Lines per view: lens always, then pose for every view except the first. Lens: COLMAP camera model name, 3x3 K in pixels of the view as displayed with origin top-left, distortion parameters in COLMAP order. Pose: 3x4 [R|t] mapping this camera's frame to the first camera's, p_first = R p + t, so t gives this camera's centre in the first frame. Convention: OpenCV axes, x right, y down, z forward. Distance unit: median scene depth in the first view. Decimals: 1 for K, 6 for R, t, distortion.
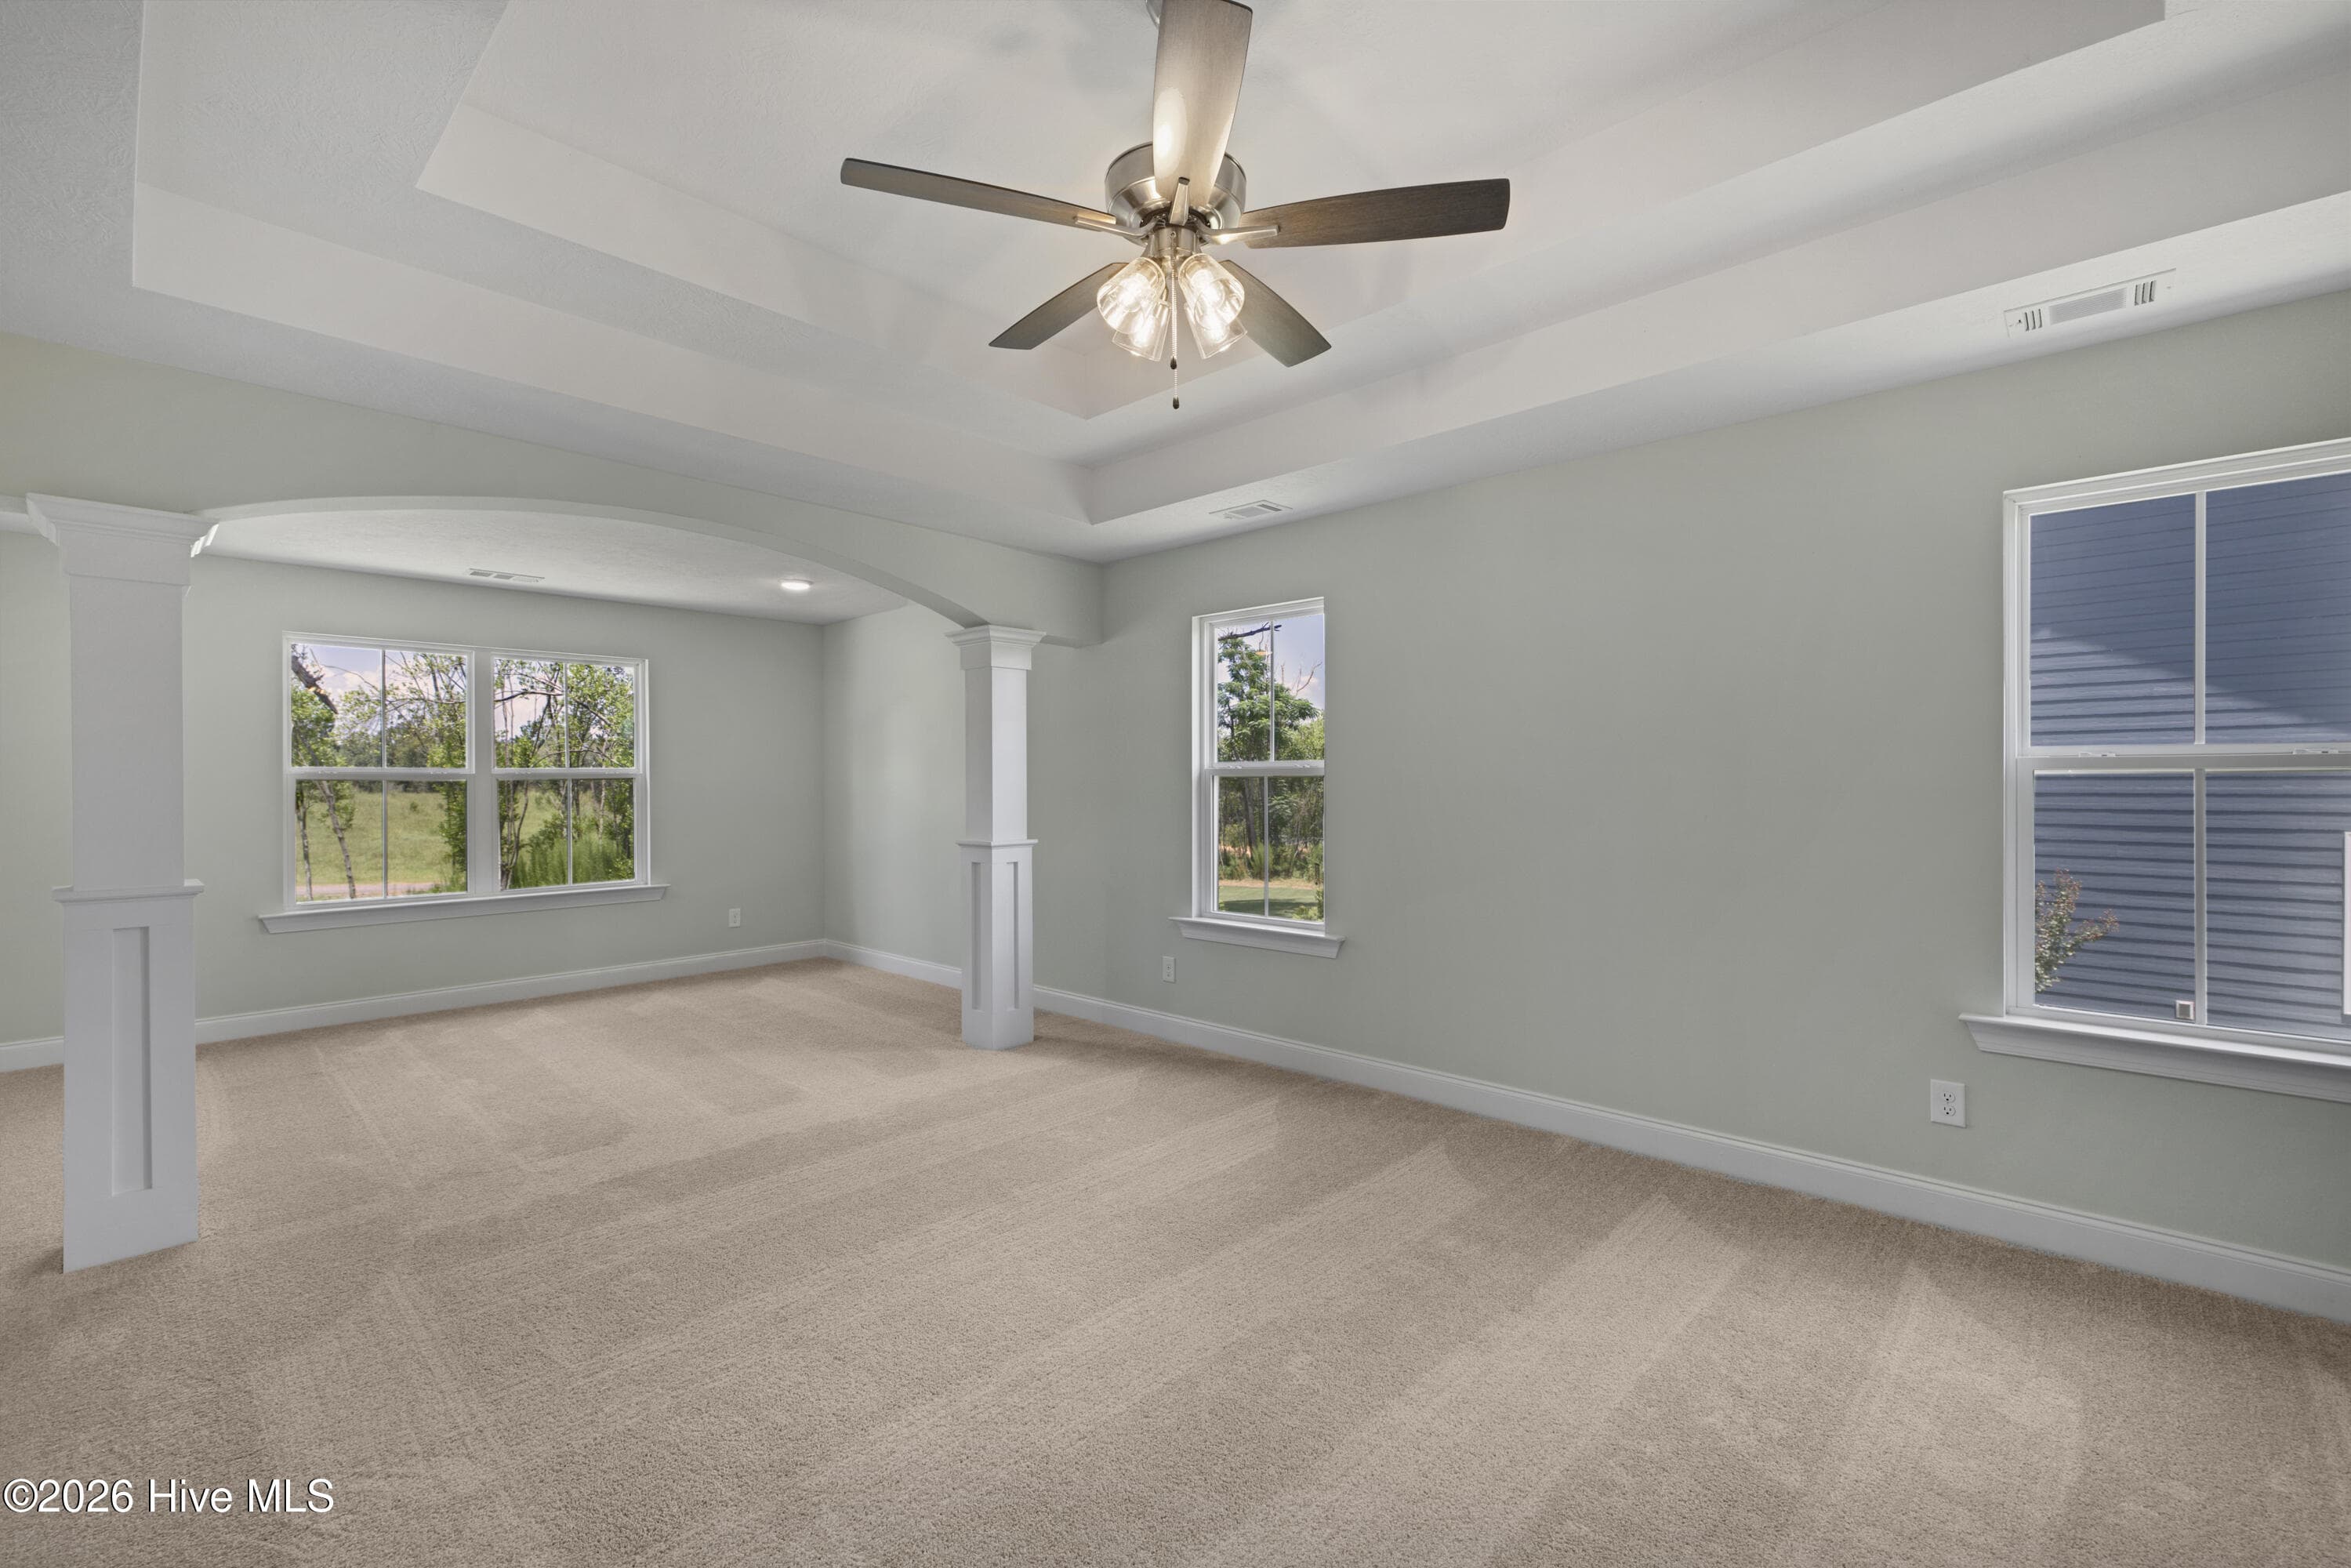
lens RADIAL K [[1015.6, 0, 1175.2], [0, 1015.6, 793.9], [0, 0, 1]] dist [-0.000511, 0.000219]
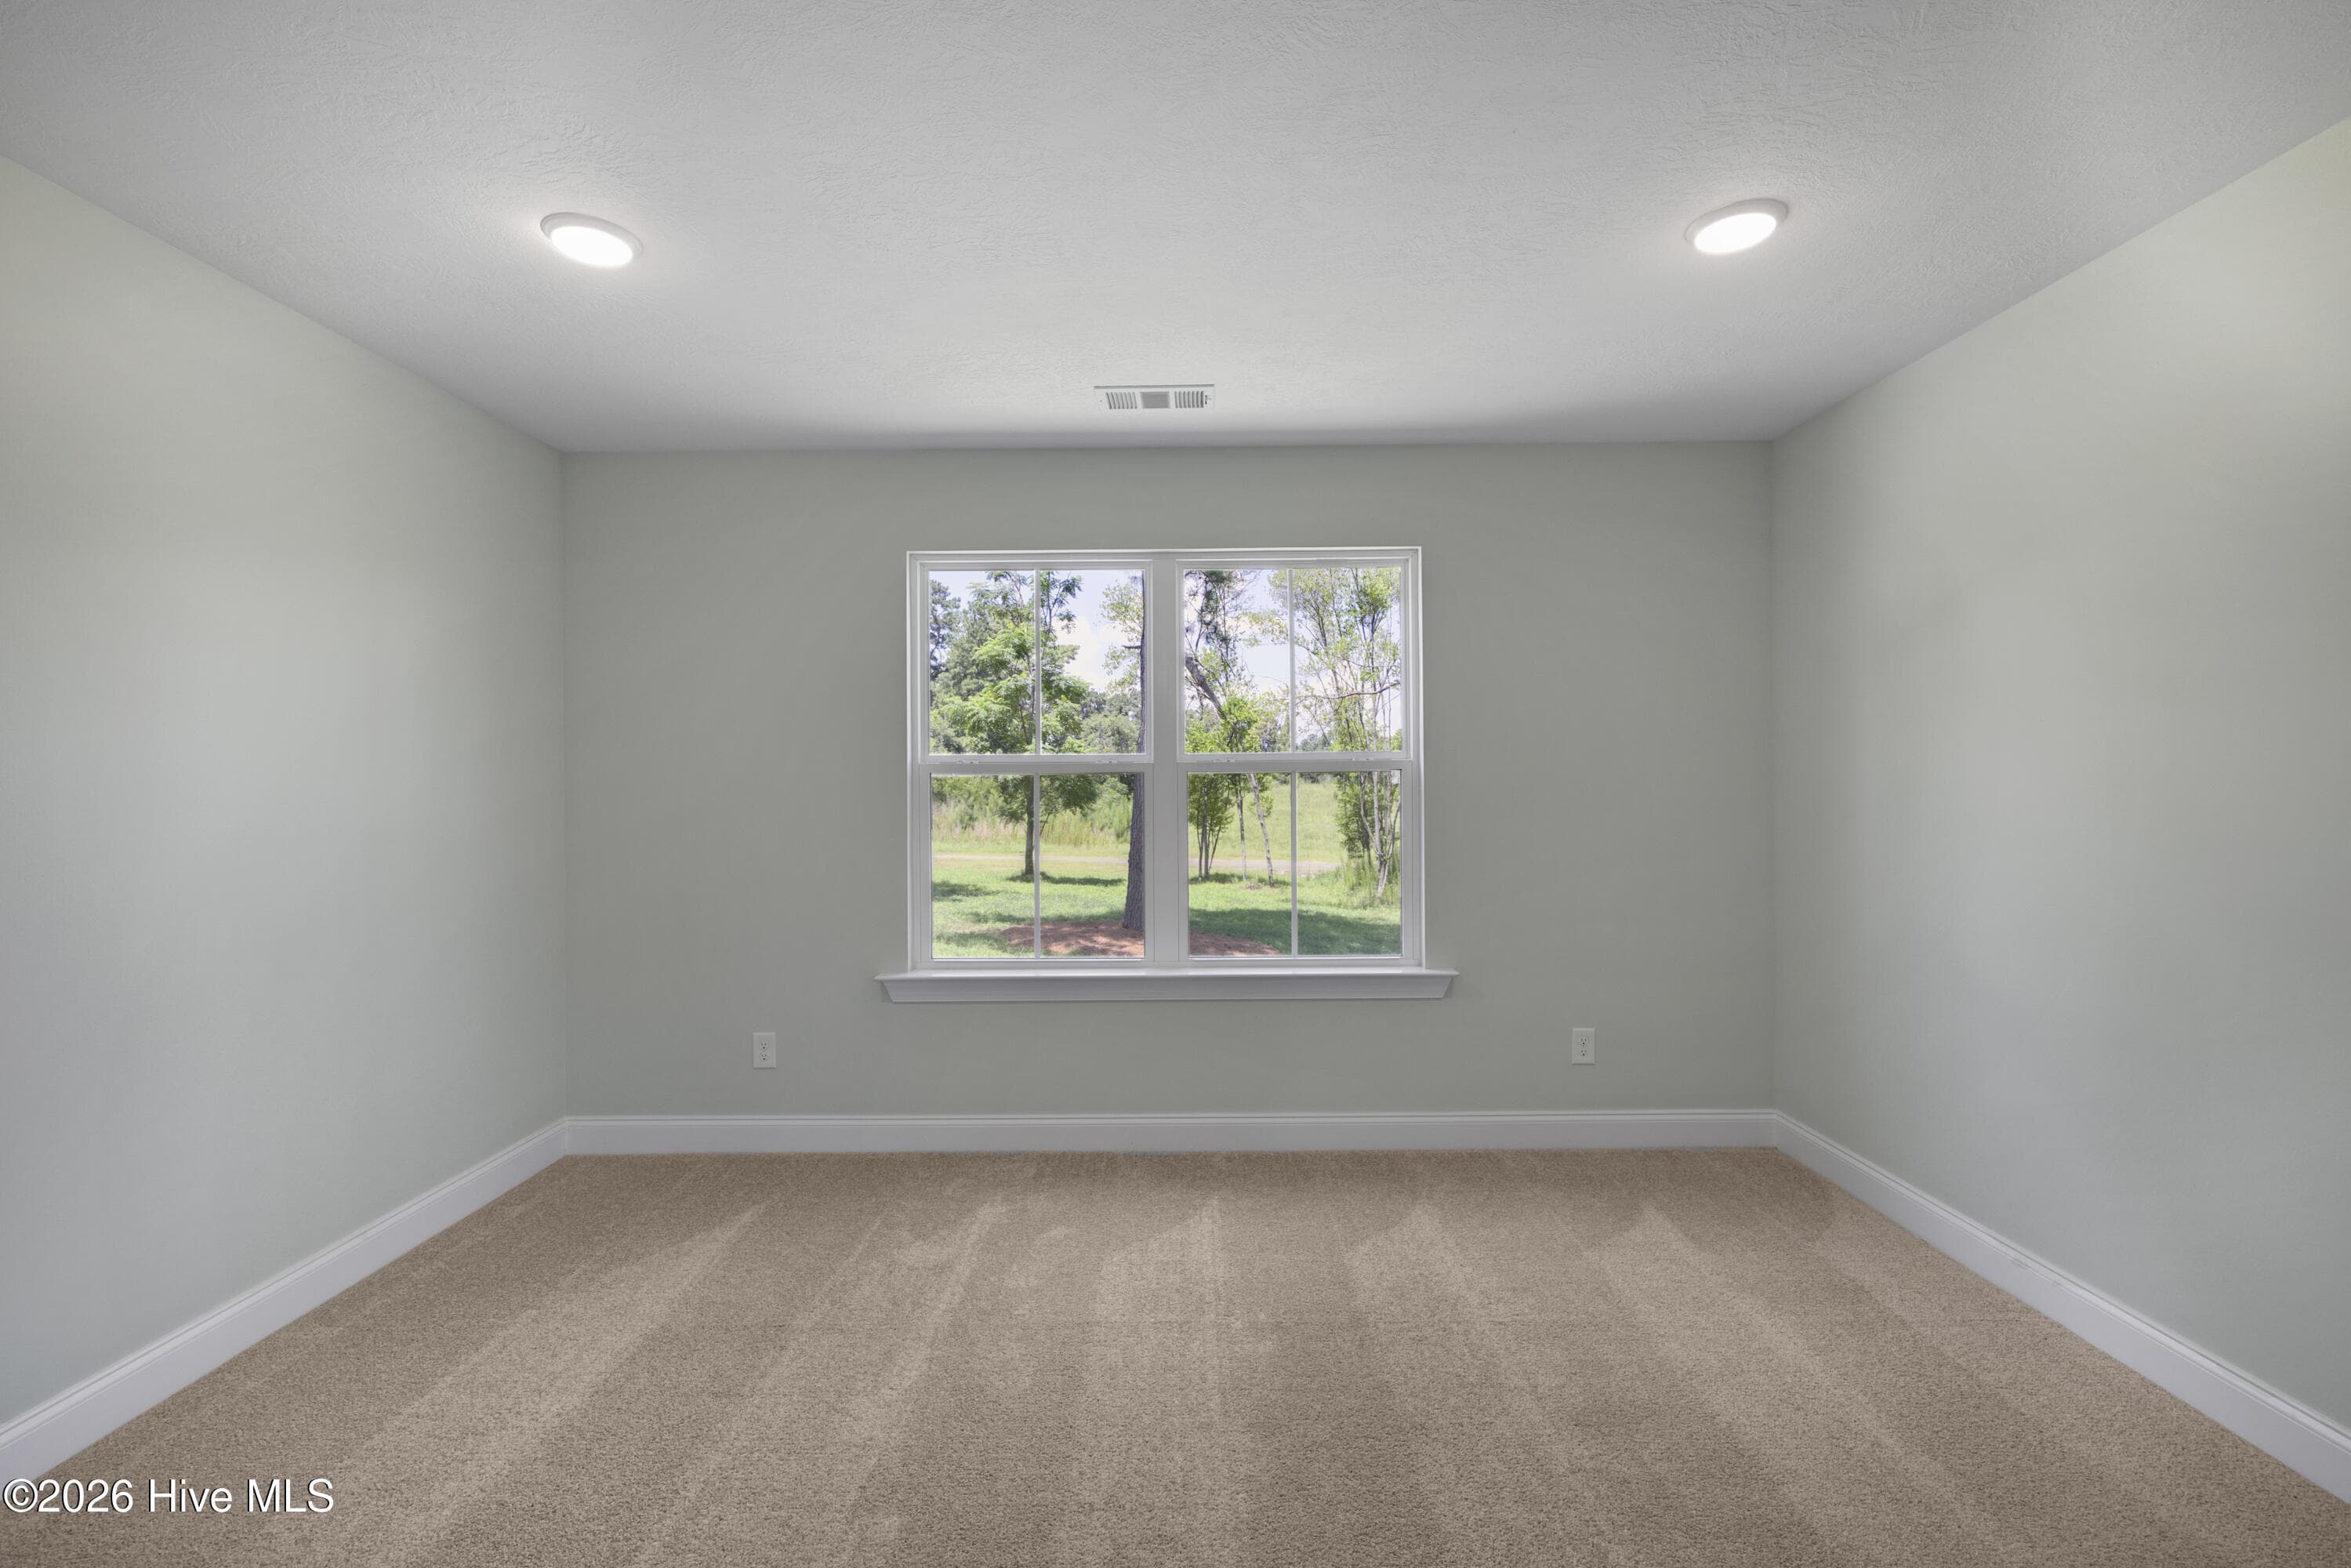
lens RADIAL K [[1015.6, 0, 1175.5], [0, 1015.6, 777.1], [0, 0, 1]] dist [-0.000511, 0.000219]
pose [[0.685846, 0.000411, -0.727746, -0.193591], [-0.006324, 0.999965, -0.005395, -0.006886], [0.727719, 0.008302, 0.685825, 0.475239]]
